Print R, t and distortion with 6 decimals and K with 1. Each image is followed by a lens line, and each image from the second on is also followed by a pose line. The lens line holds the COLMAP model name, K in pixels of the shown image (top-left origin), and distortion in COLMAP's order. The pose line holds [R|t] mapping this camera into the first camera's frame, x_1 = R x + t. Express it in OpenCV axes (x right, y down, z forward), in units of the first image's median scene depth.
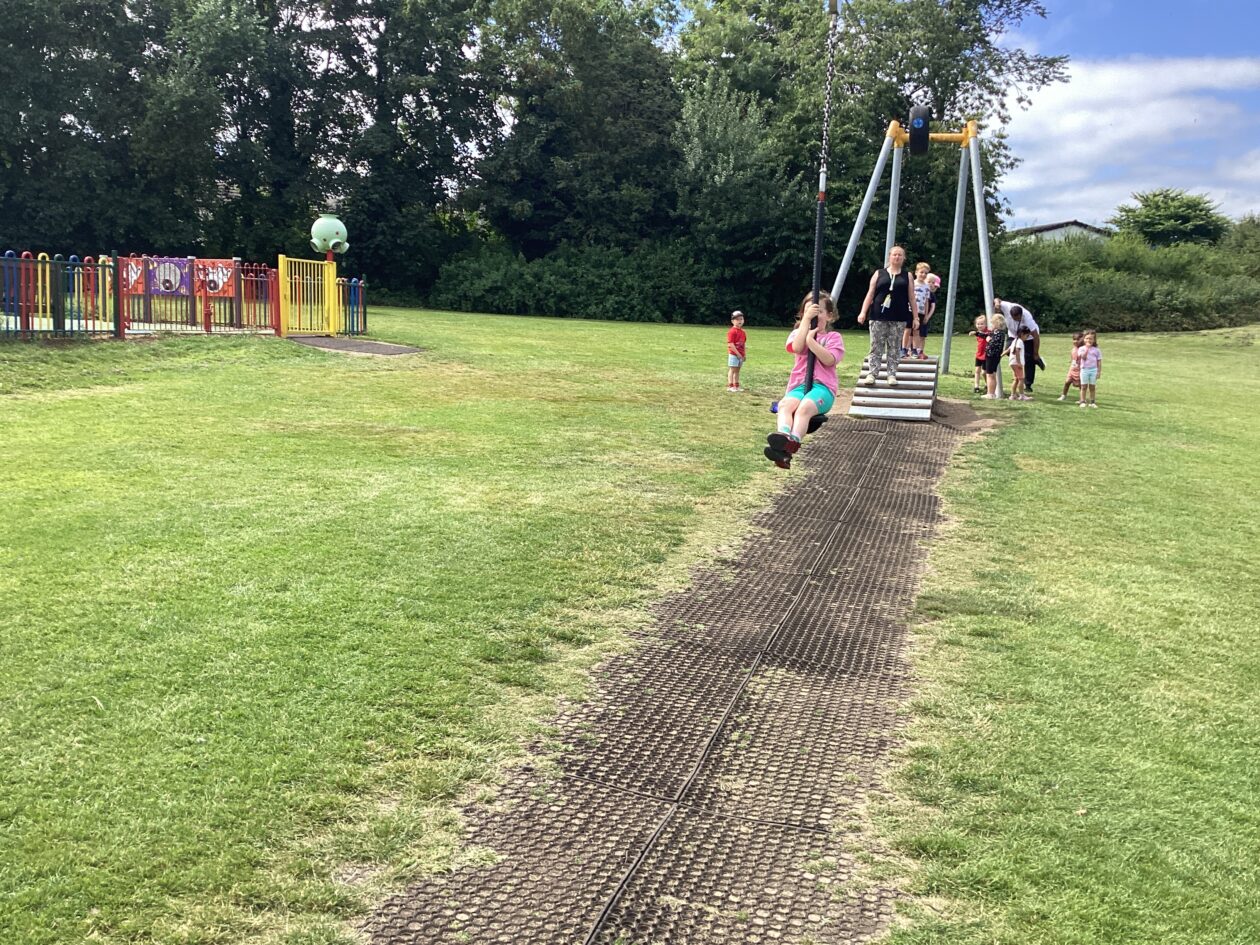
lens RADIAL K [[1148.6, 0, 650.3], [0, 1148.6, 416.6], [0, 0, 1]] dist [0.117368, -0.216252]
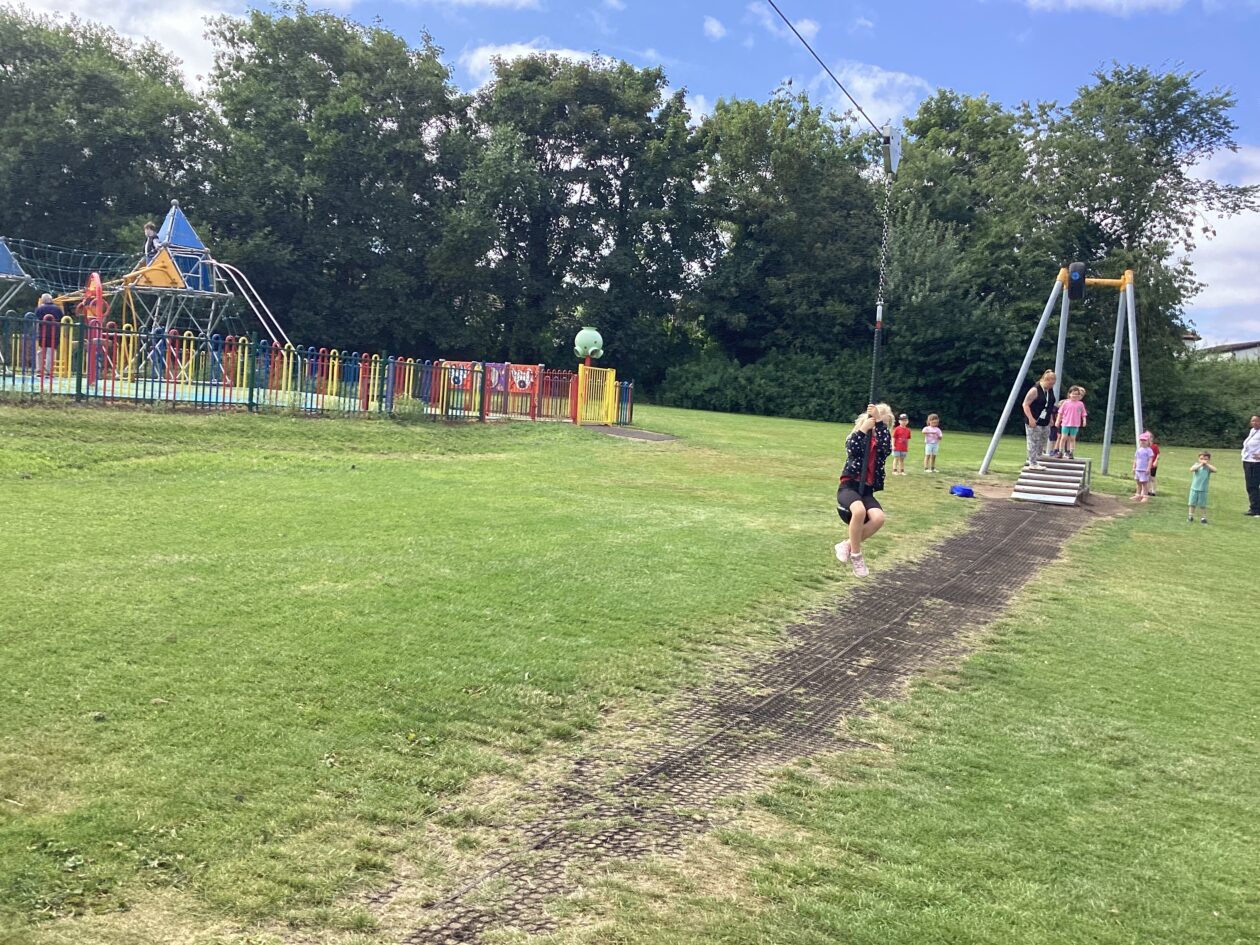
lens RADIAL K [[1162.1, 0, 647.1], [0, 1162.1, 450.7], [0, 0, 1]] dist [0.098982, -0.240277]
pose [[0.986288, 0.040139, -0.160080, -0.022987], [-0.048913, 0.997487, -0.051251, 0.028882], [0.157620, 0.058378, 0.985773, -0.339278]]
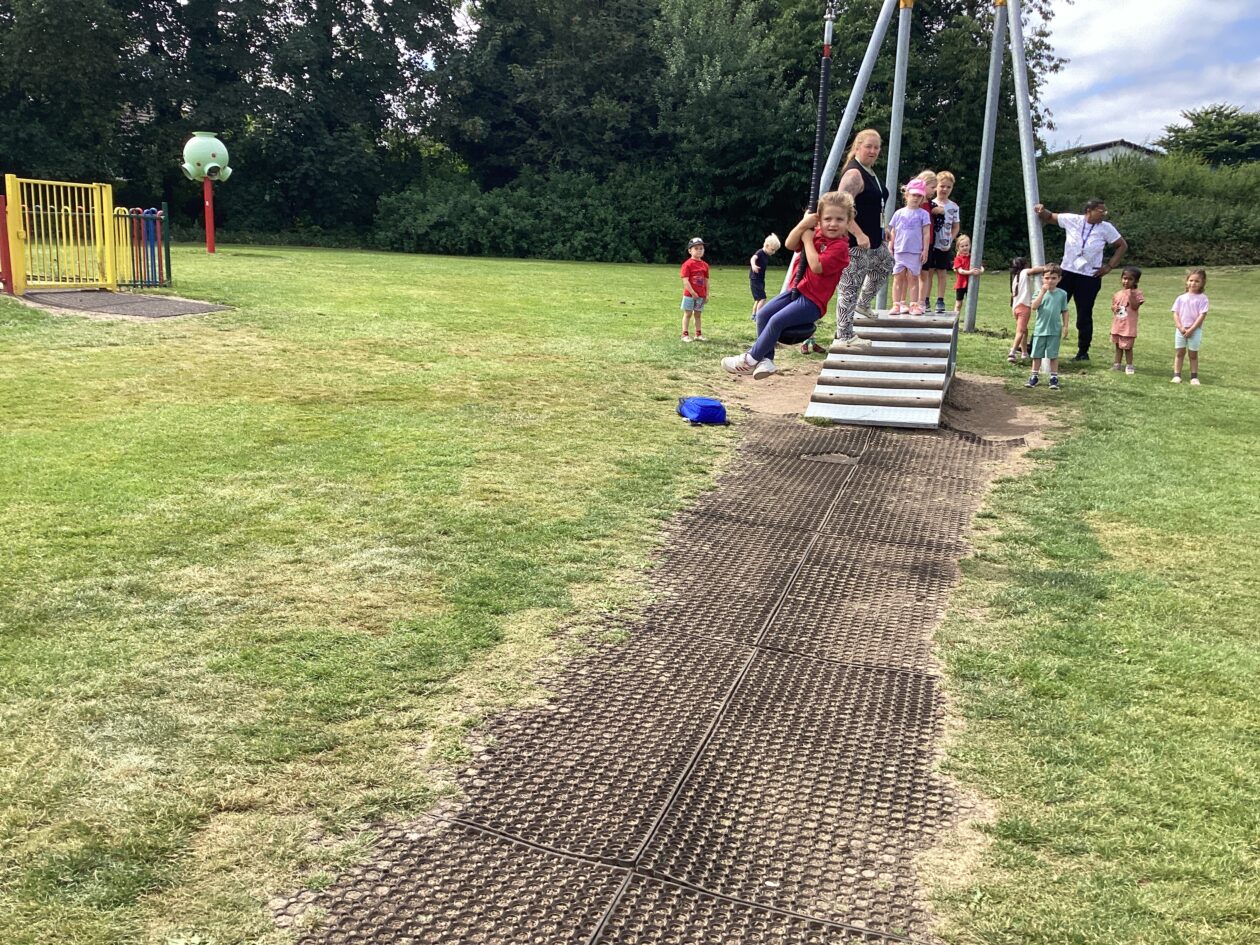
lens RADIAL K [[1113.2, 0, 644.7], [0, 1113.2, 472.7], [0, 0, 1]] dist [0.104014, -0.209071]
pose [[0.999378, -0.006633, -0.034623, 0.092899], [0.010246, 0.994396, 0.105226, -0.030759], [0.033731, -0.105516, 0.993845, 0.351225]]
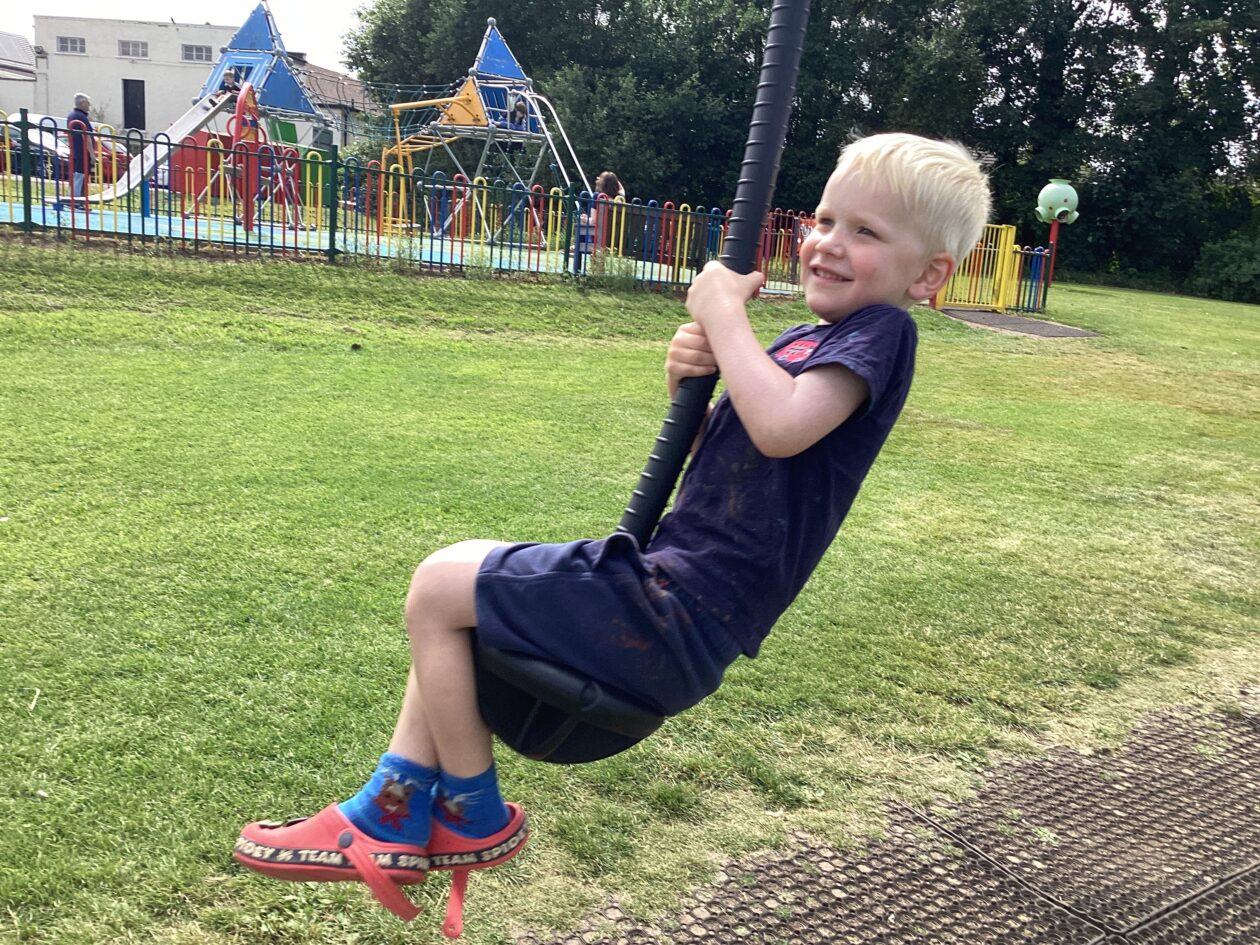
lens RADIAL K [[1162.1, 0, 647.1], [0, 1162.1, 450.7], [0, 0, 1]] dist [0.098982, -0.240277]
pose [[0.789424, 0.142383, -0.597106, 0.068827], [-0.116933, 0.989796, 0.081427, -0.006935], [0.602607, 0.005541, 0.798019, 0.152326]]
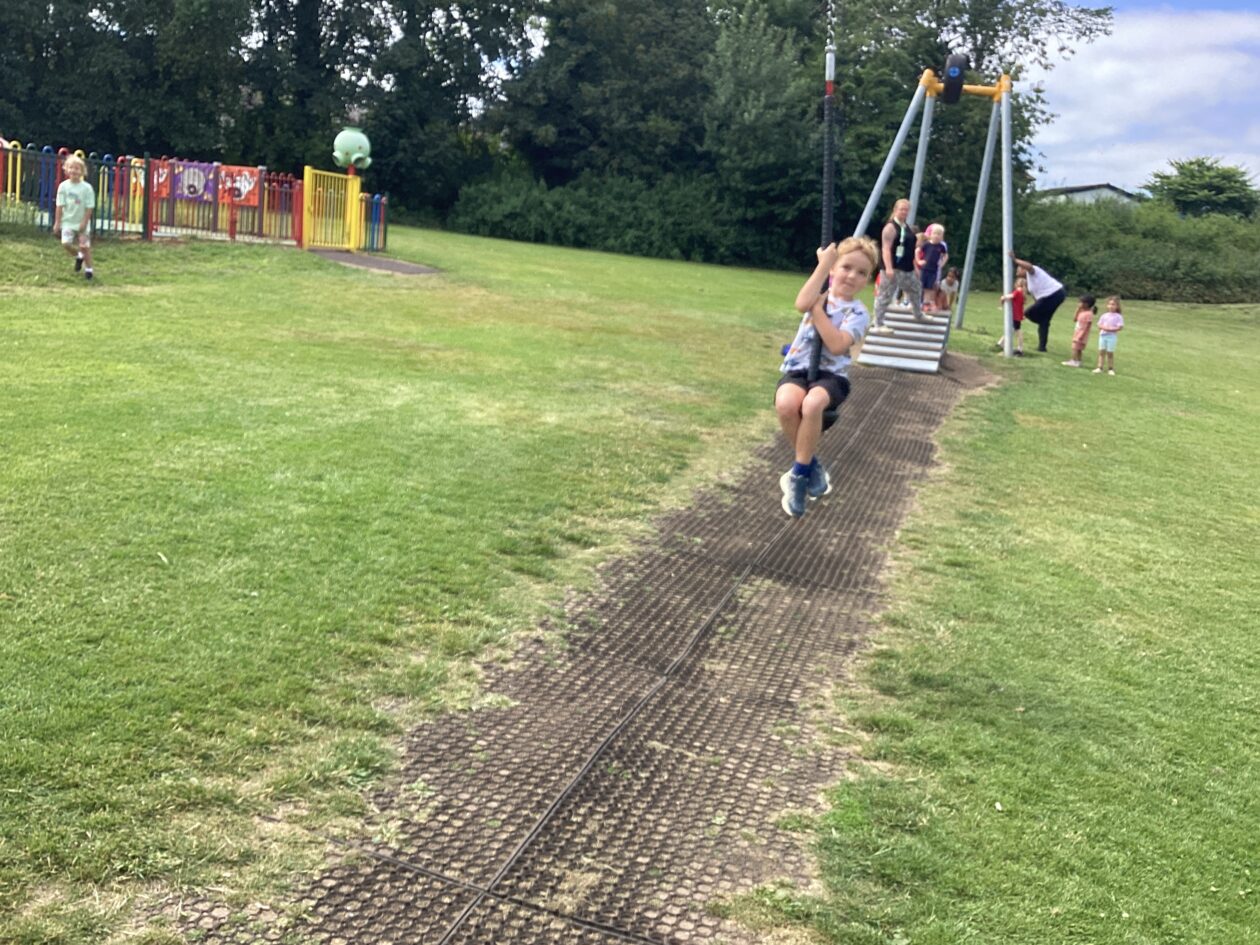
lens RADIAL K [[1162.1, 0, 647.1], [0, 1162.1, 450.7], [0, 0, 1]] dist [0.098982, -0.240277]
pose [[0.997760, 0.066515, -0.007136, -0.000661], [-0.065723, 0.994555, 0.080873, 0.004477], [0.012476, -0.080223, 0.996699, -0.030499]]
